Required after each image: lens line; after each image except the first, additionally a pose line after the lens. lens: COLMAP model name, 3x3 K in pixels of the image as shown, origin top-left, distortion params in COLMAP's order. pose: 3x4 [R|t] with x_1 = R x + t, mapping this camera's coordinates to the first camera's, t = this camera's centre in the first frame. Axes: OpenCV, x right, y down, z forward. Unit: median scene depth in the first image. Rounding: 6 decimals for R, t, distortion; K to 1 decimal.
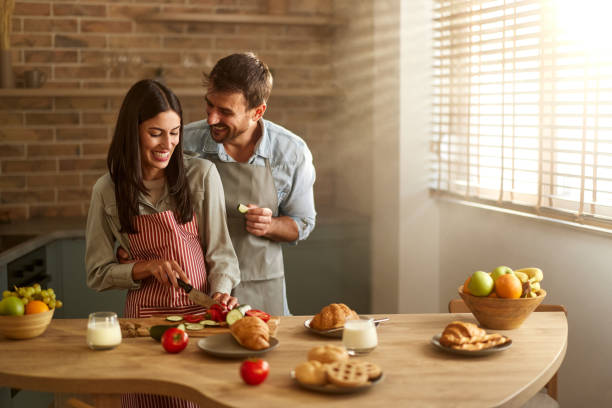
lens RADIAL K [[959.8, 0, 313.5], [0, 959.8, 201.1], [0, 0, 1]] dist [-0.035752, 0.103314]
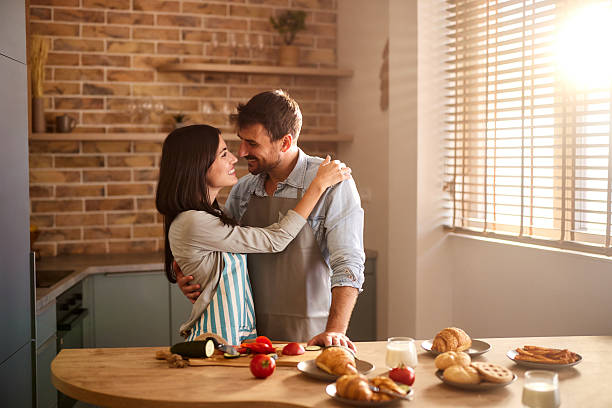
lens RADIAL K [[891.0, 0, 306.0], [0, 891.0, 204.0], [0, 0, 1]] dist [-0.036249, -0.025824]
pose [[0.998523, -0.001524, 0.054313, -0.076004], [0.003838, 0.999088, -0.042536, 0.004035], [-0.054199, 0.042682, 0.997618, 0.003457]]
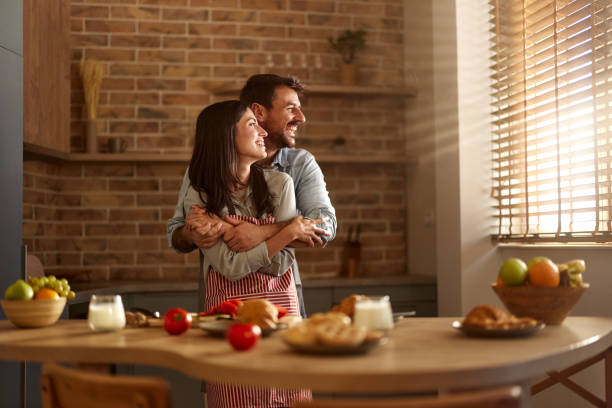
lens RADIAL K [[891.0, 0, 306.0], [0, 891.0, 204.0], [0, 0, 1]] dist [-0.036249, -0.025824]
pose [[0.991209, -0.012290, -0.131735, 0.045360], [-0.006174, 0.990296, -0.138839, 0.070360], [0.132163, 0.138432, 0.981514, 0.065352]]
